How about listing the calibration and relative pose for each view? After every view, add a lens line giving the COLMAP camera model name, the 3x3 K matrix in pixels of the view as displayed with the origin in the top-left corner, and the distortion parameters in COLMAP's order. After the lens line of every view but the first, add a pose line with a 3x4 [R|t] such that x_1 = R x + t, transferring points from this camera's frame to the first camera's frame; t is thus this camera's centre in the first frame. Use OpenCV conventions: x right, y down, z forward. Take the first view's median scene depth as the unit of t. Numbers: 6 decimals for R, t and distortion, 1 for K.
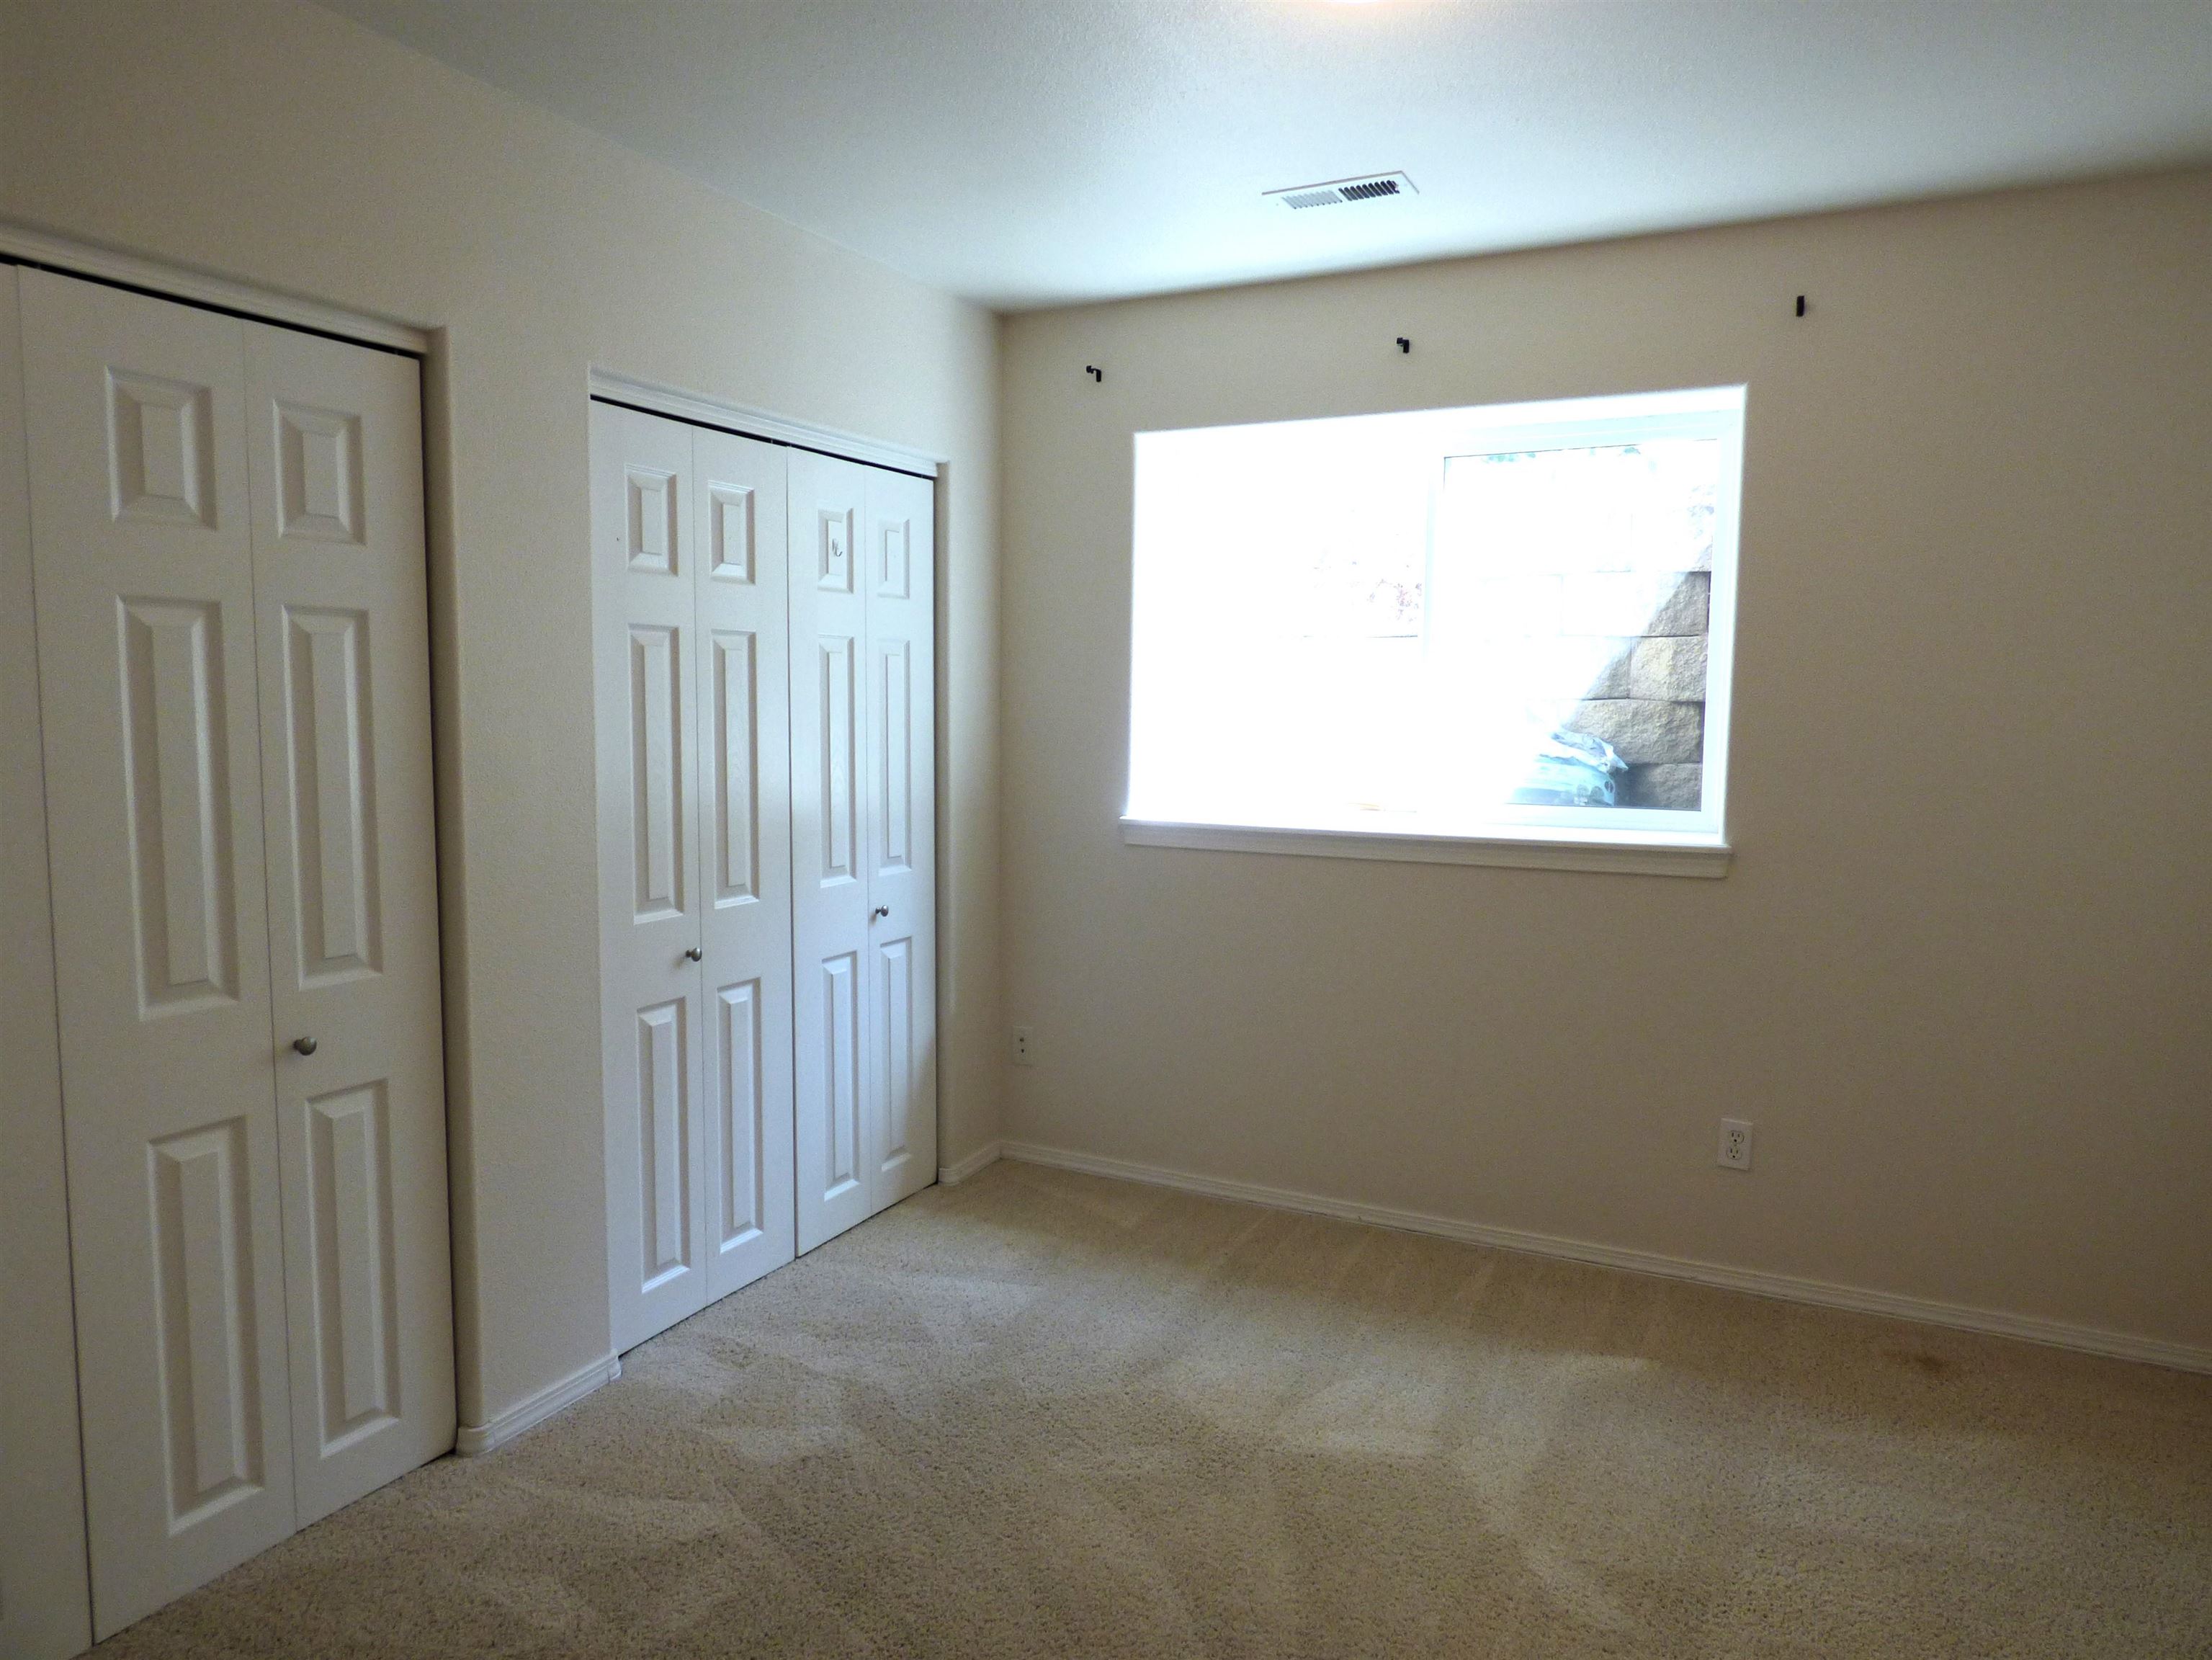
lens RADIAL K [[1352.3, 0, 1120.1], [0, 1352.3, 818.5], [0, 0, 1]] dist [0.000370, -0.004699]
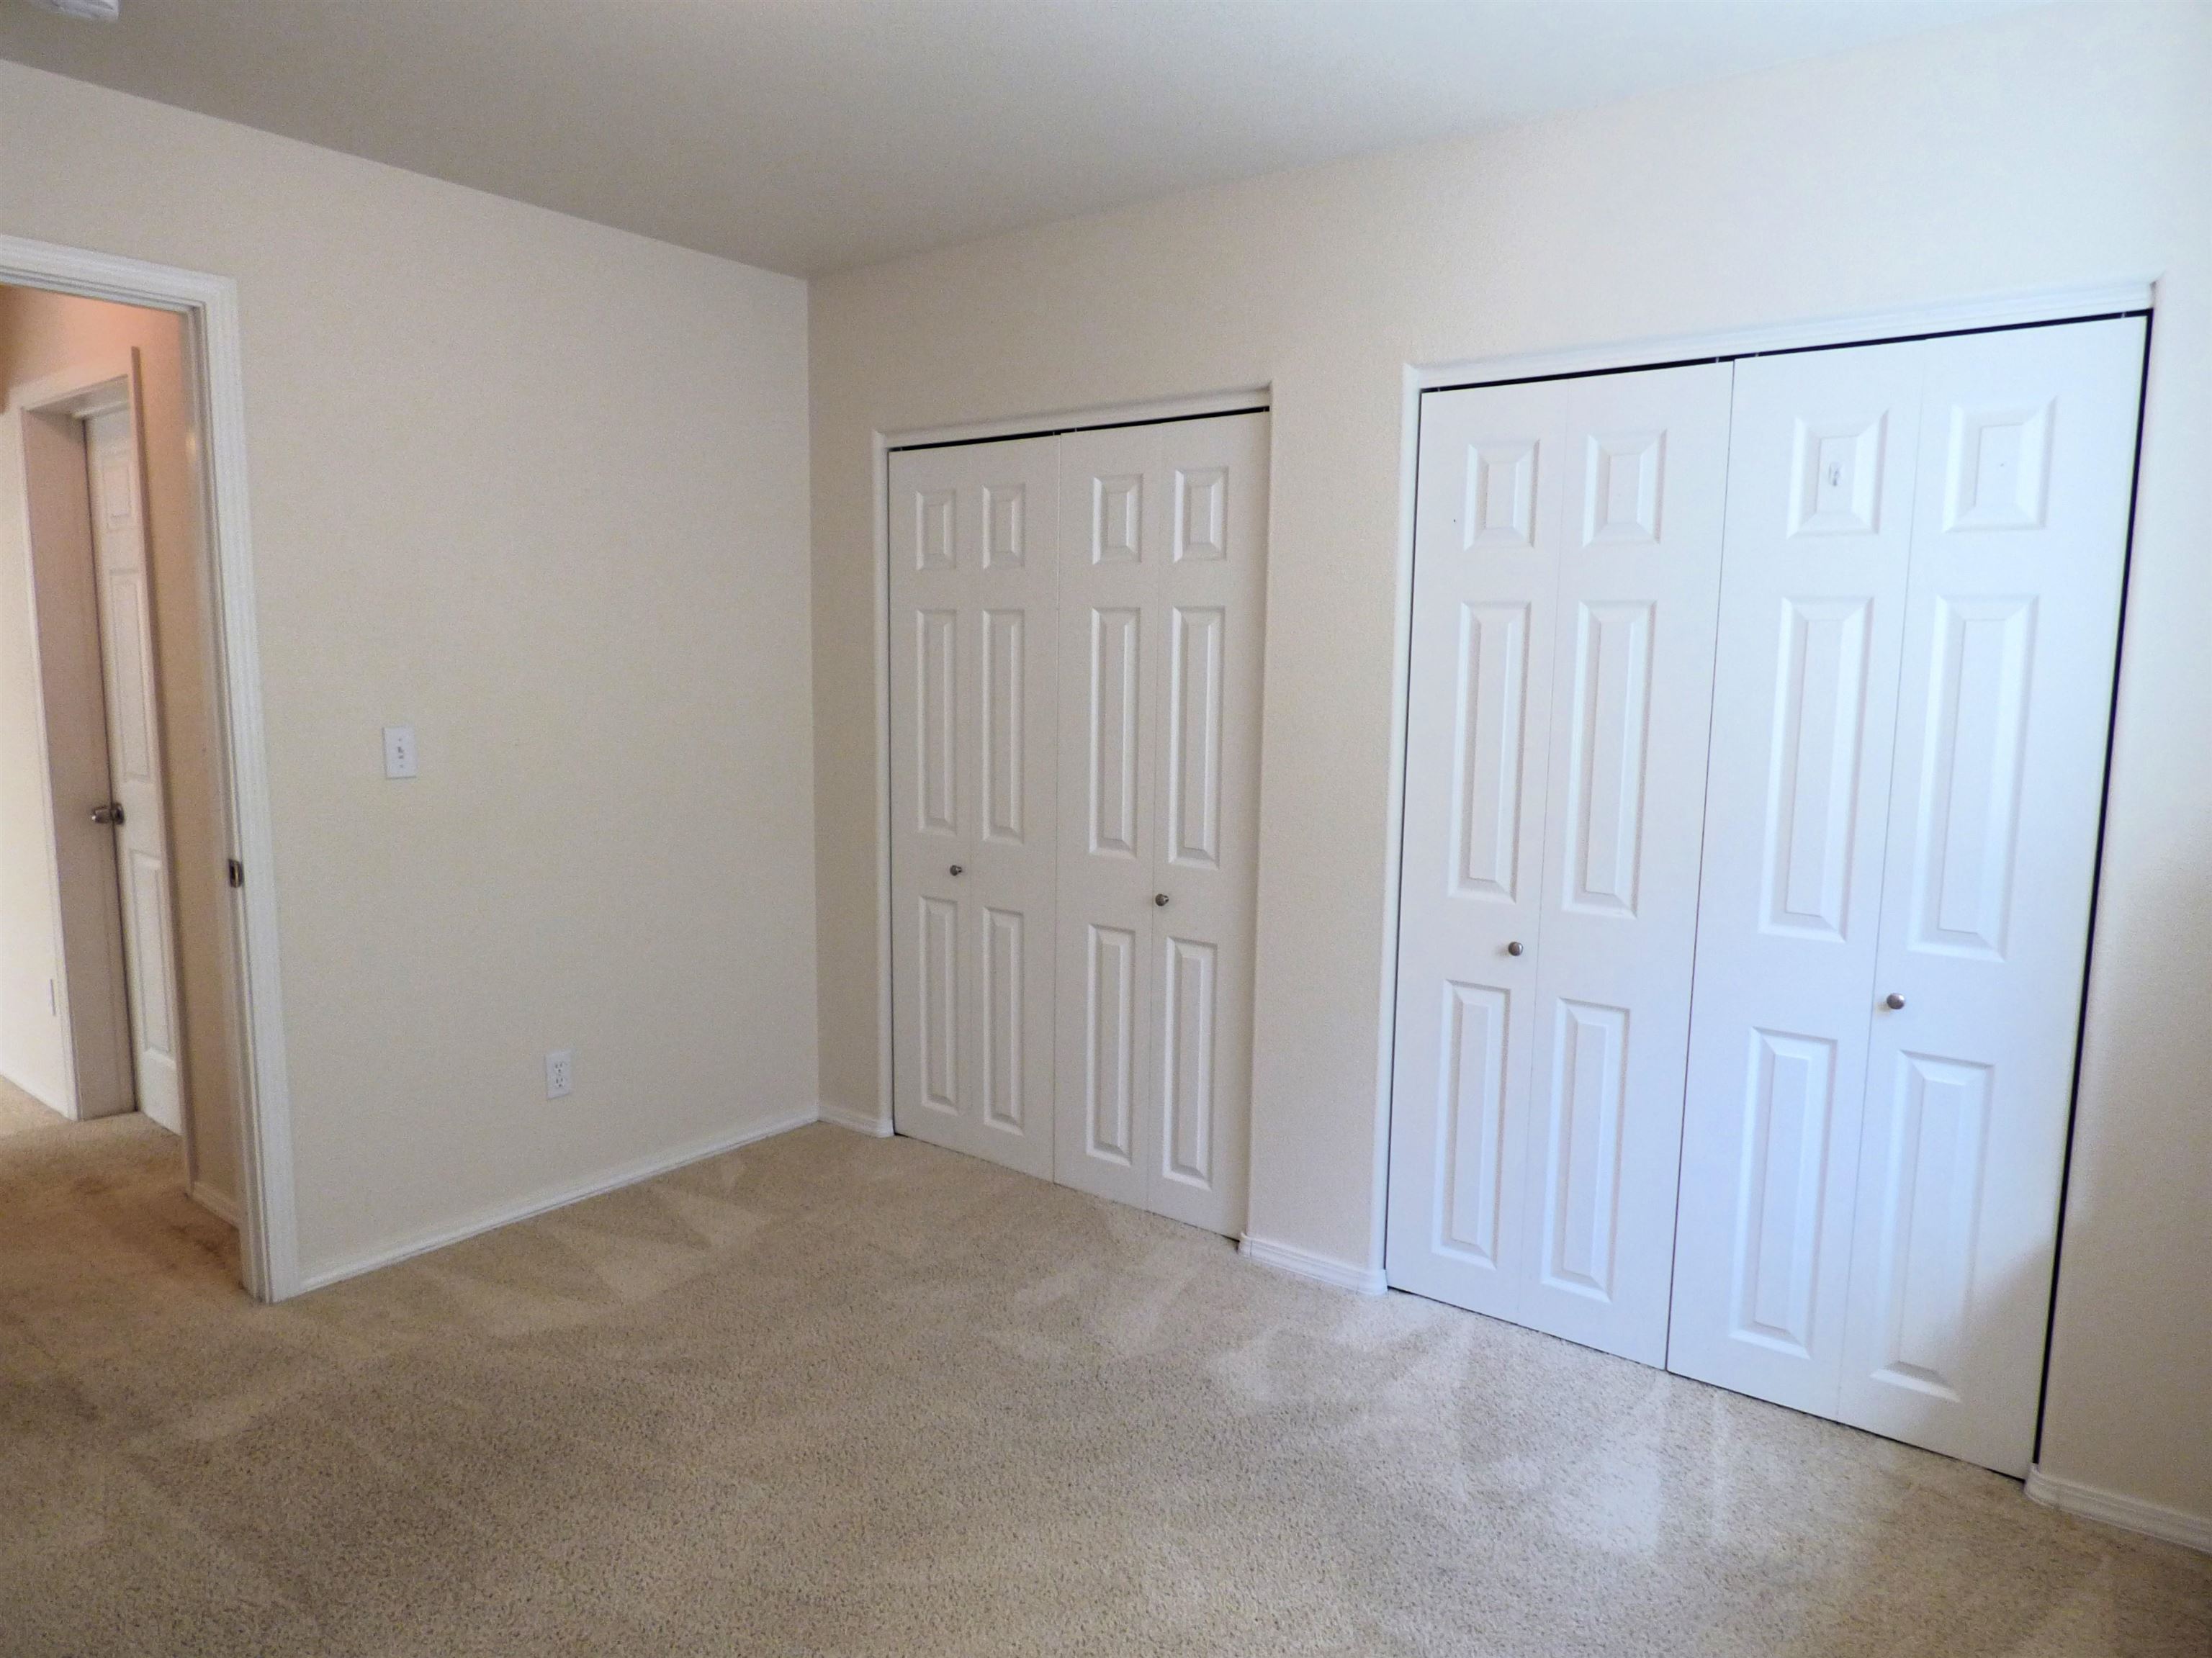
lens RADIAL K [[1352.0, 0, 1119.0], [0, 1352.0, 828.4], [0, 0, 1]] dist [0.000370, -0.004699]
pose [[-0.145046, 0.107618, -0.983555, 0.739431], [-0.113088, 0.985749, 0.124536, -0.078324], [0.982941, 0.129291, -0.130809, 0.957761]]
